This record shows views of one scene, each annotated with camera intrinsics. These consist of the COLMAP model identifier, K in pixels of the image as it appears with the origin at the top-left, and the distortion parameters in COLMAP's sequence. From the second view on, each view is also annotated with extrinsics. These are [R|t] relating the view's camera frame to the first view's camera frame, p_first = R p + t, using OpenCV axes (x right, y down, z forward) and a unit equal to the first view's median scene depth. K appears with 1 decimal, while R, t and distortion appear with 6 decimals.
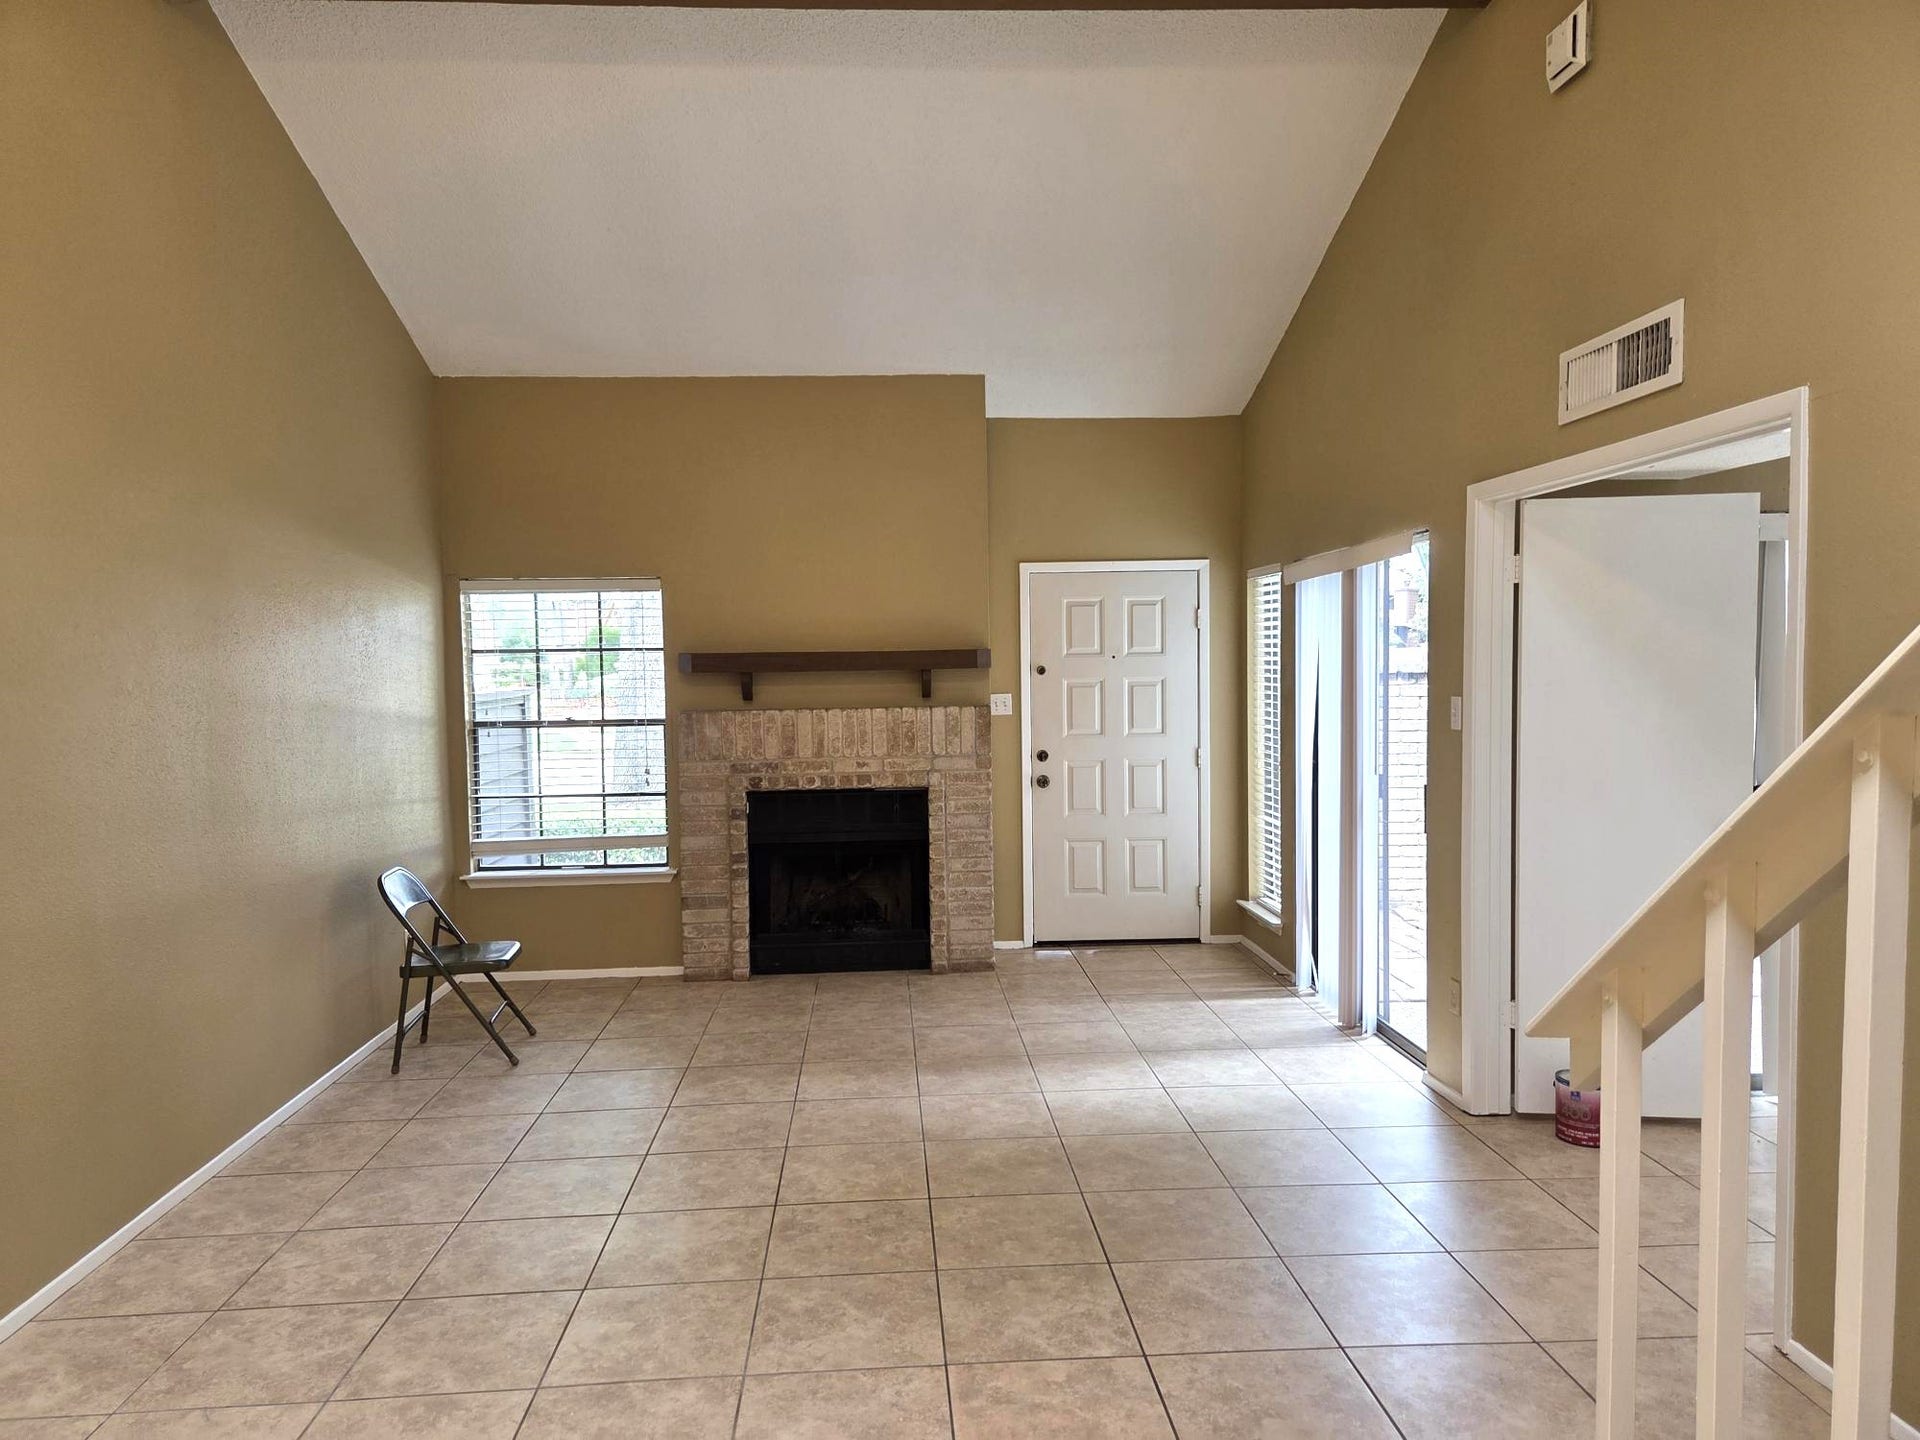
lens RADIAL K [[1300.5, 0, 958.1], [0, 1300.5, 723.6], [0, 0, 1]] dist [0.072252, -0.049690]
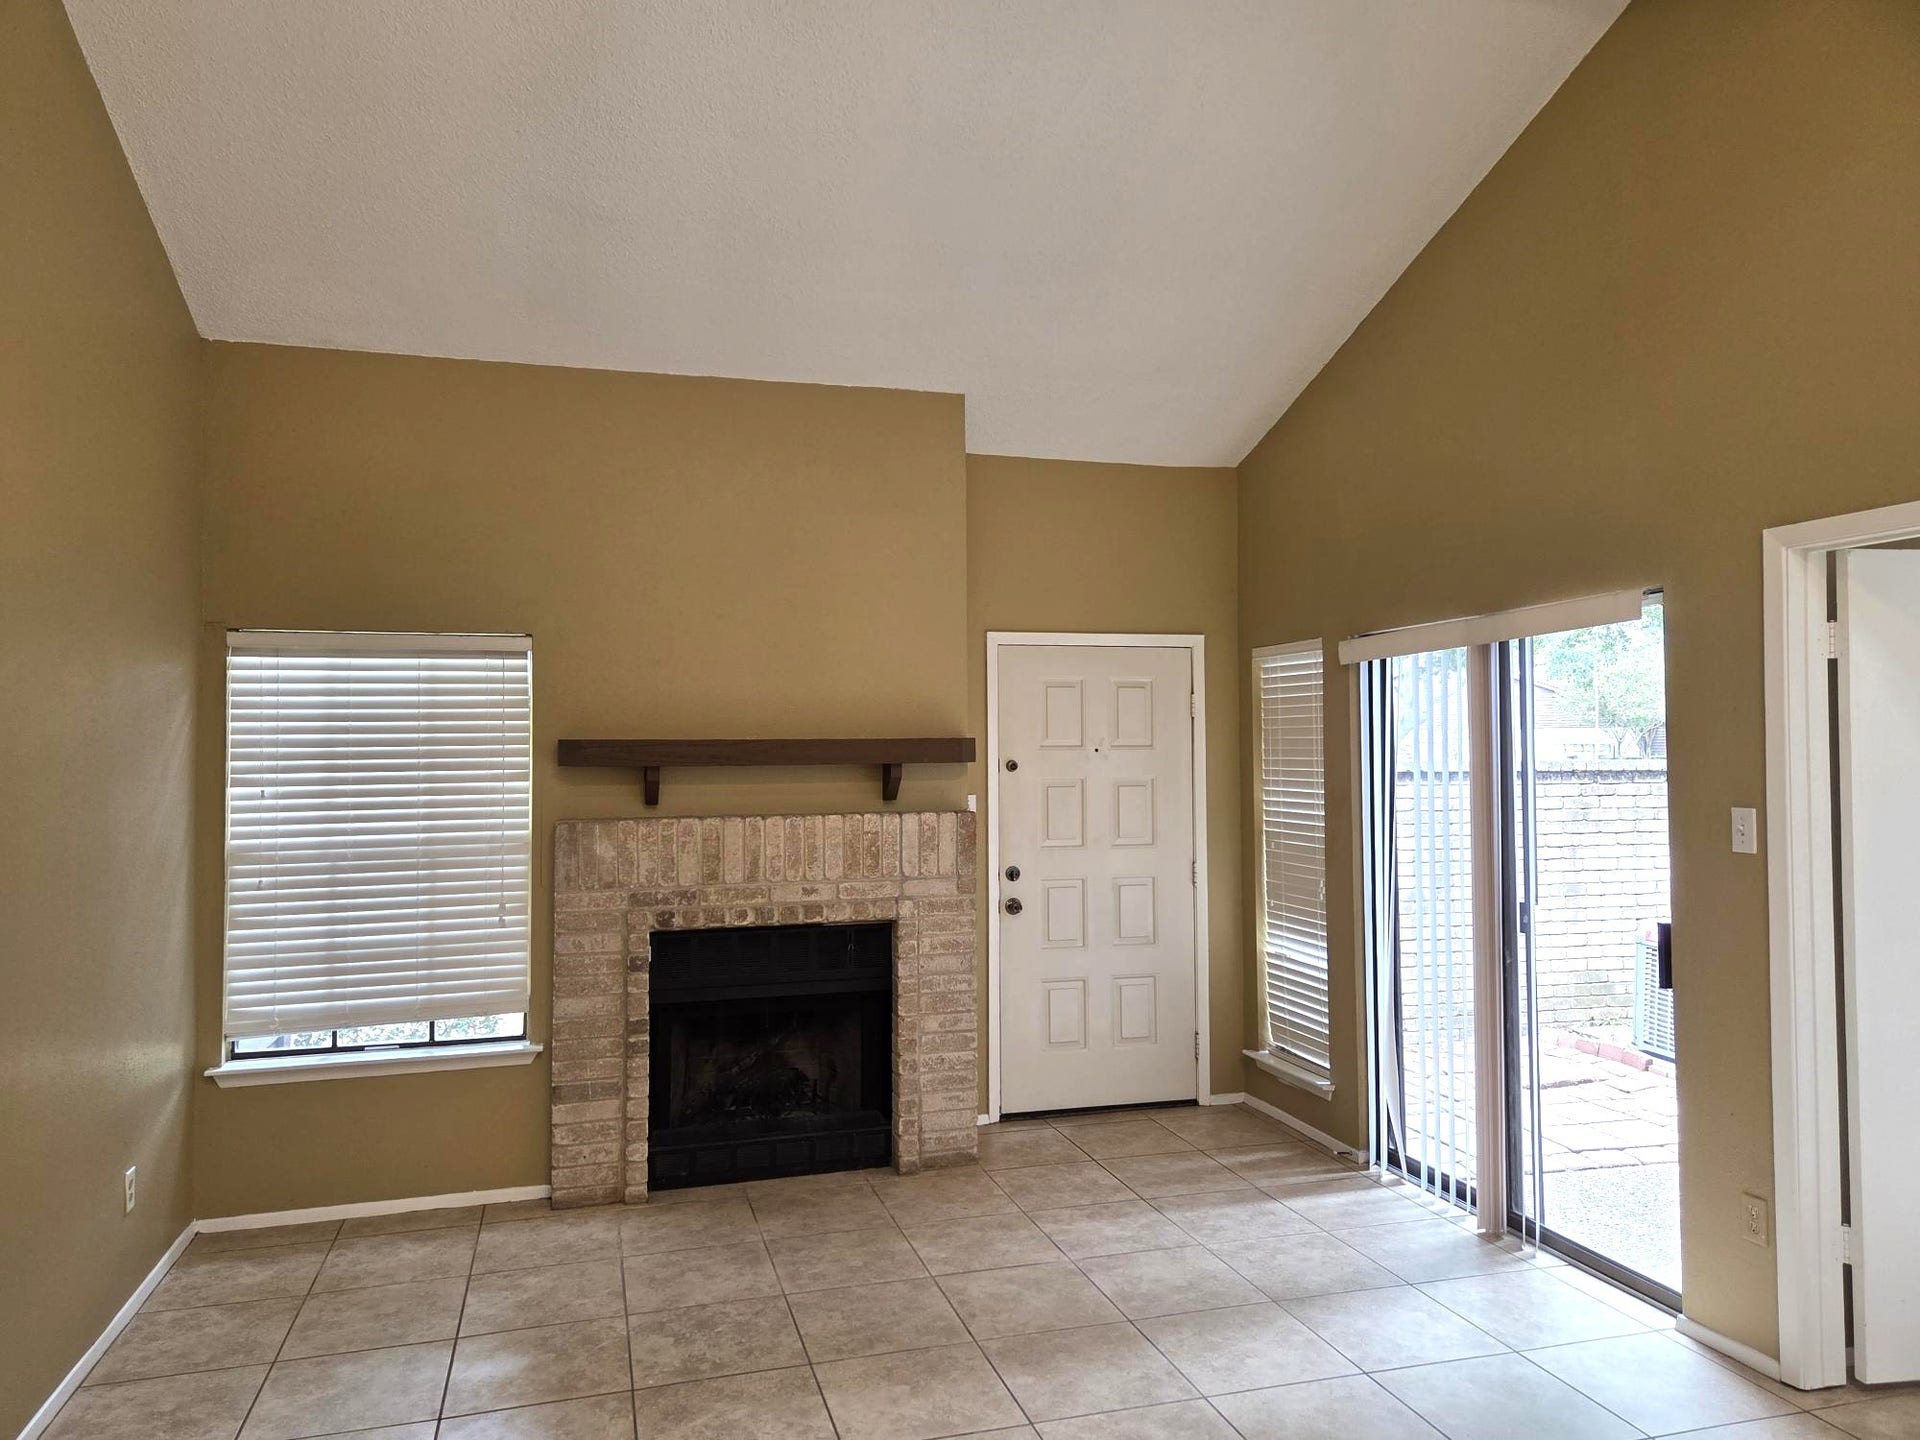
lens RADIAL K [[1300.5, 0, 951.2], [0, 1300.5, 708.9], [0, 0, 1]] dist [0.072252, -0.049690]
pose [[0.976660, 0.015839, 0.214208, -0.155862], [0.002001, 0.996563, -0.082810, -0.010498], [-0.214784, 0.081306, 0.973271, 0.246731]]
